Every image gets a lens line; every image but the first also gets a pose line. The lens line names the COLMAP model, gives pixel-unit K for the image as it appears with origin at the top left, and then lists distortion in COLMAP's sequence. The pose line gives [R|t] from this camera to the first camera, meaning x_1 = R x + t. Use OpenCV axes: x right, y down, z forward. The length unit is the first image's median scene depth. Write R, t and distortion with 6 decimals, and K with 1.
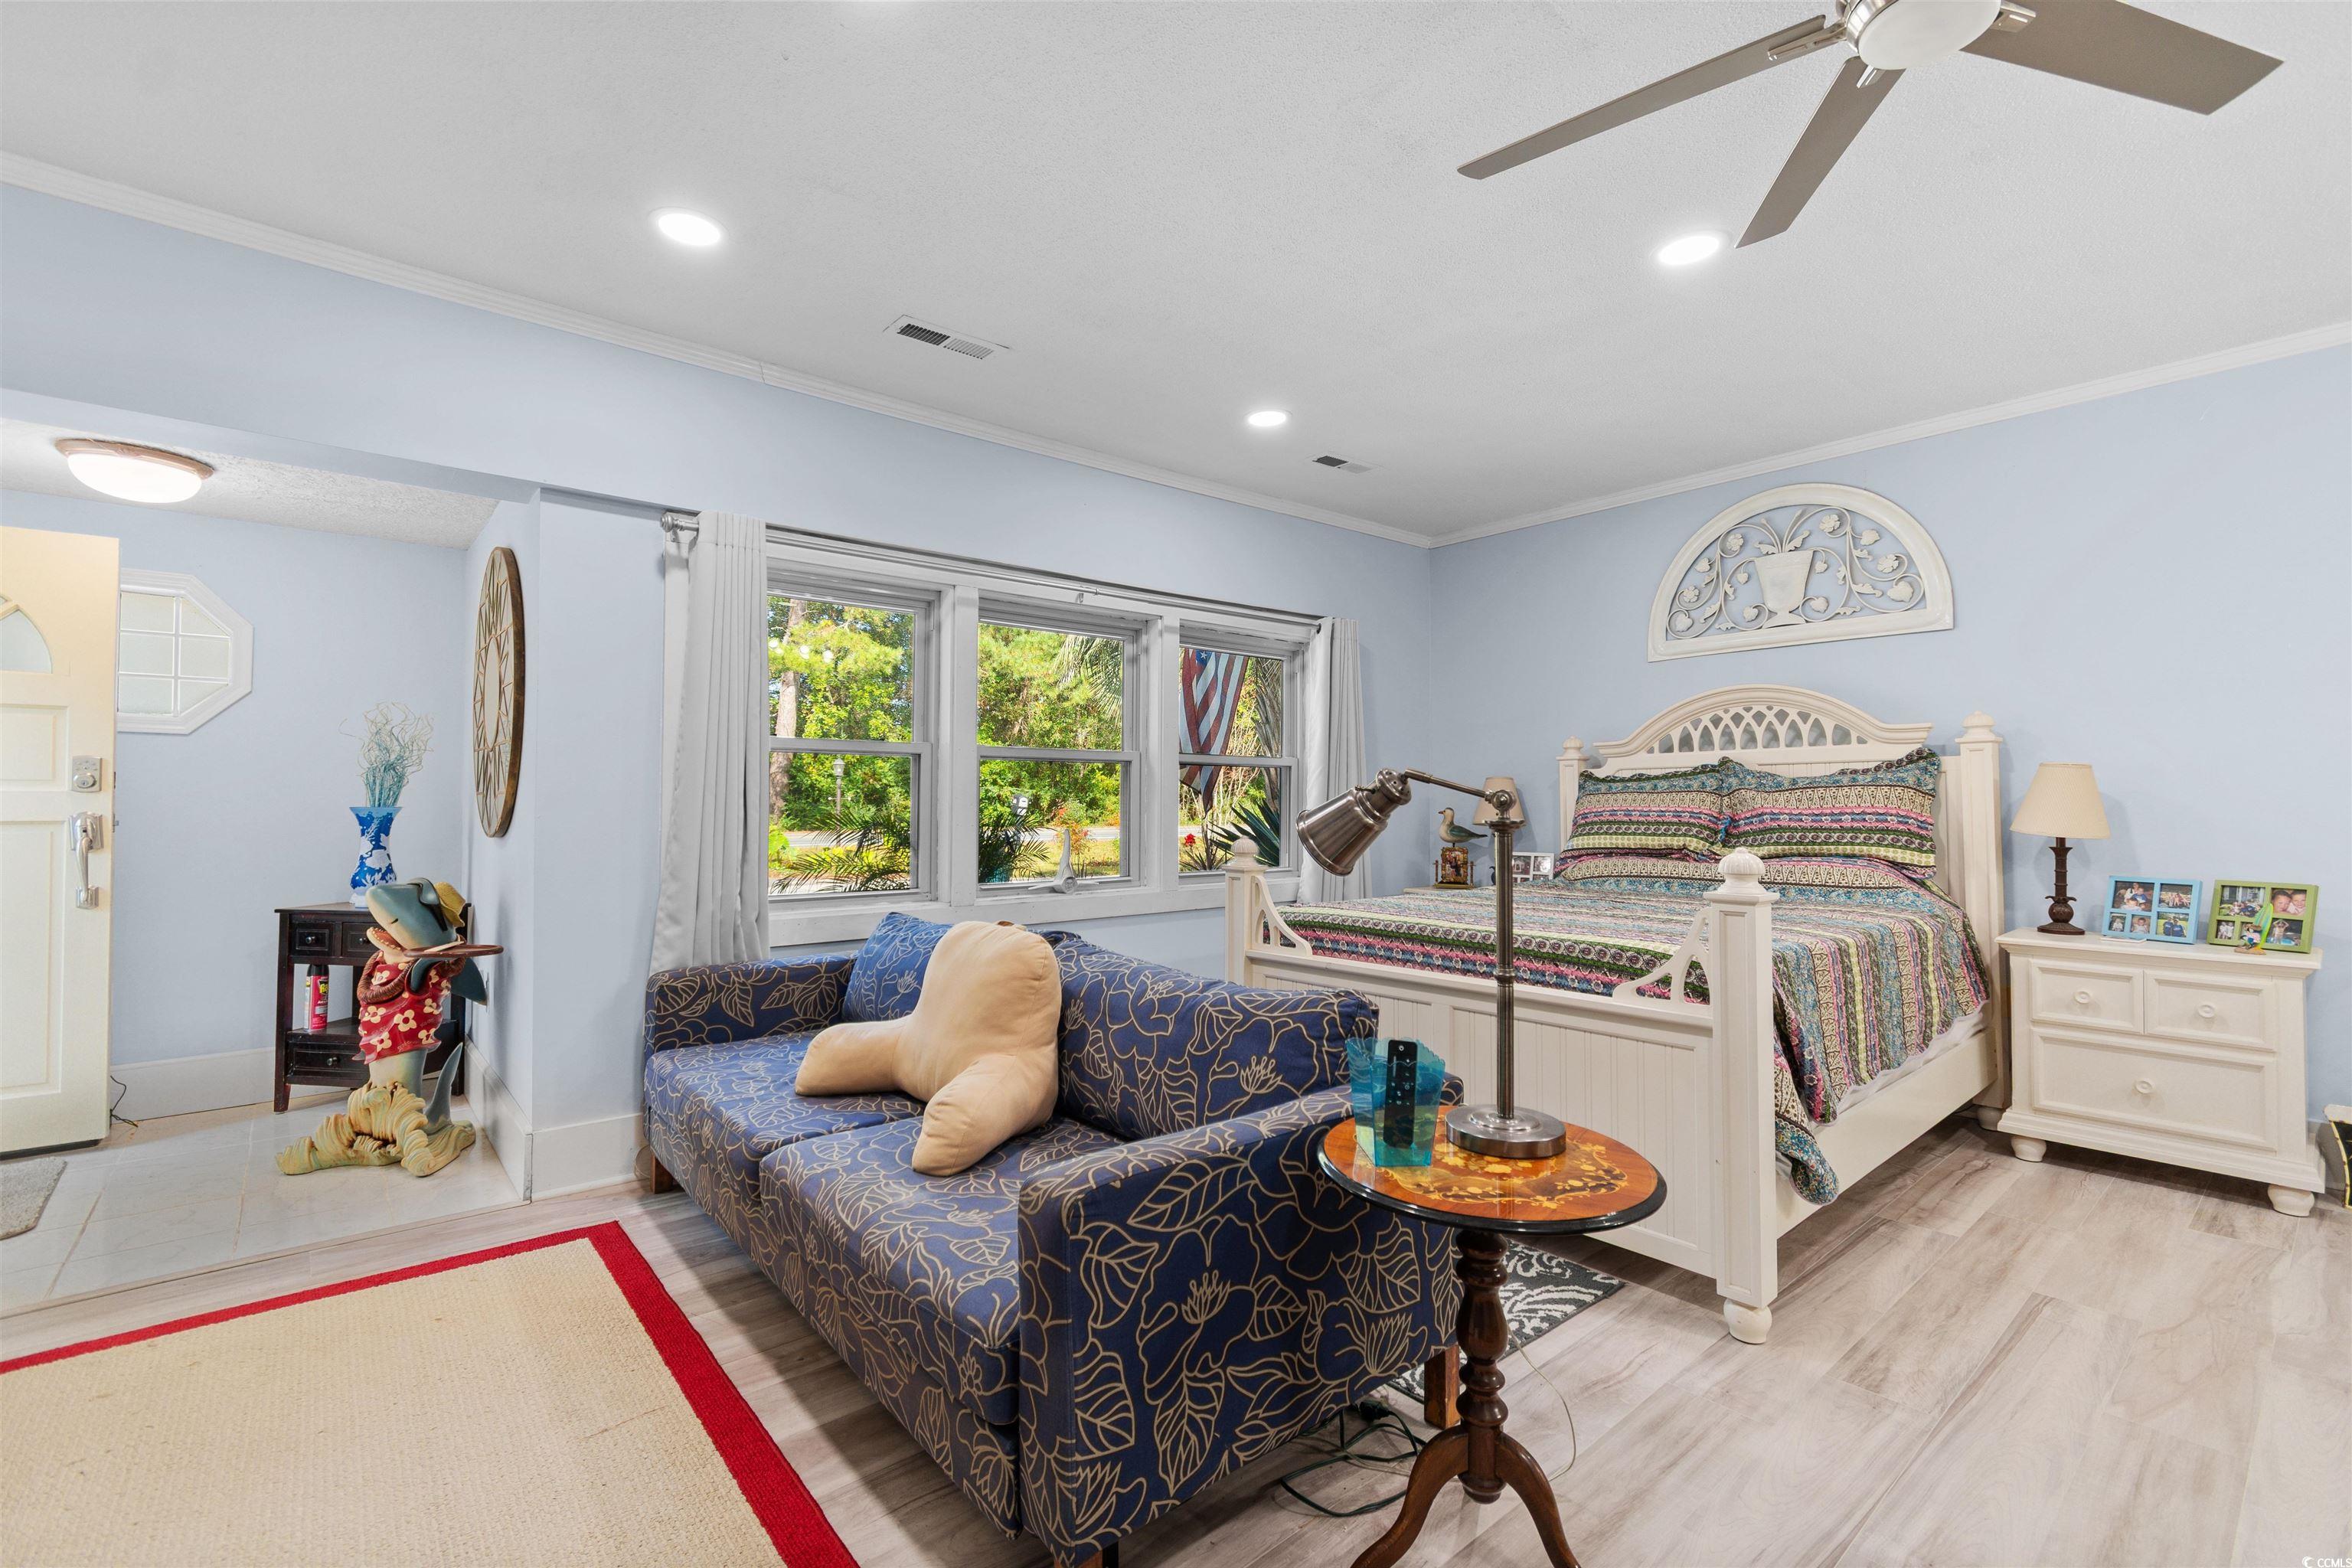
lens RADIAL K [[1030.2, 0, 1181.8], [0, 1030.2, 778.2], [0, 0, 1]] dist [0.005393, -0.002132]
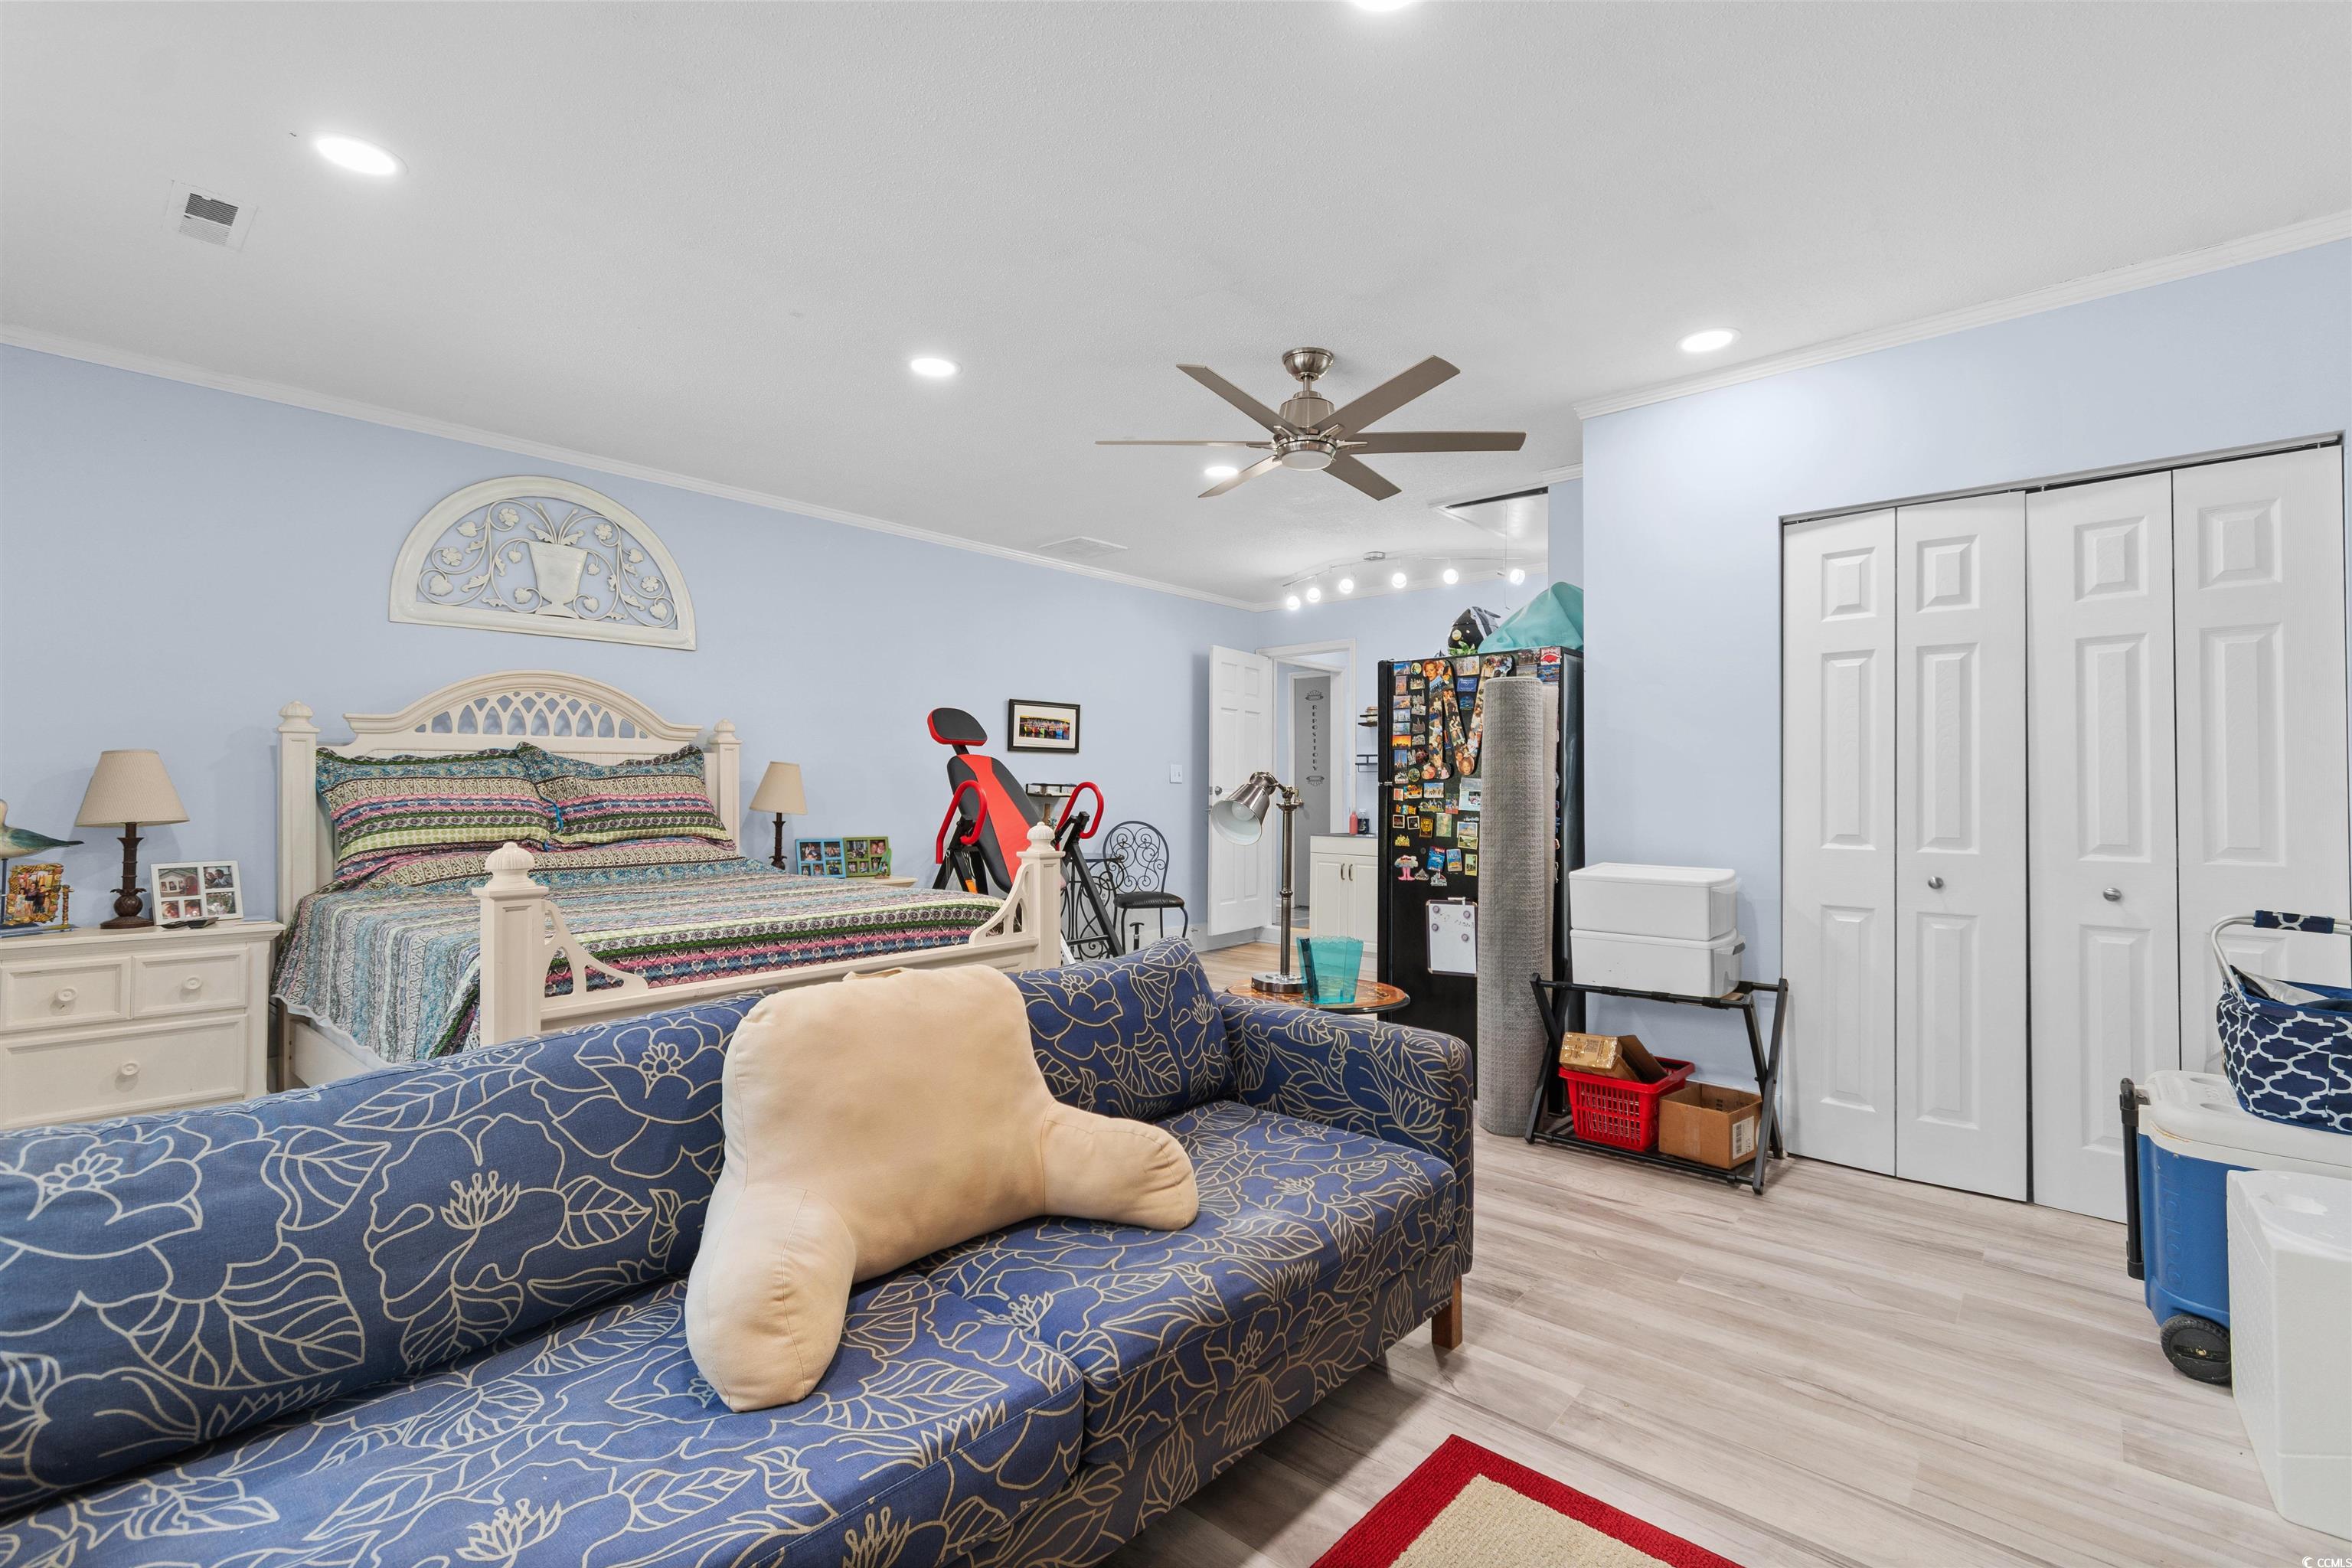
lens RADIAL K [[1030.2, 0, 1187.1], [0, 1030.2, 781.7], [0, 0, 1]] dist [0.005393, -0.002132]
pose [[-0.138571, 0.006052, 0.990334, -0.542772], [-0.027219, 0.999580, -0.009917, 0.009404], [-0.989978, -0.028330, -0.138348, 0.552353]]
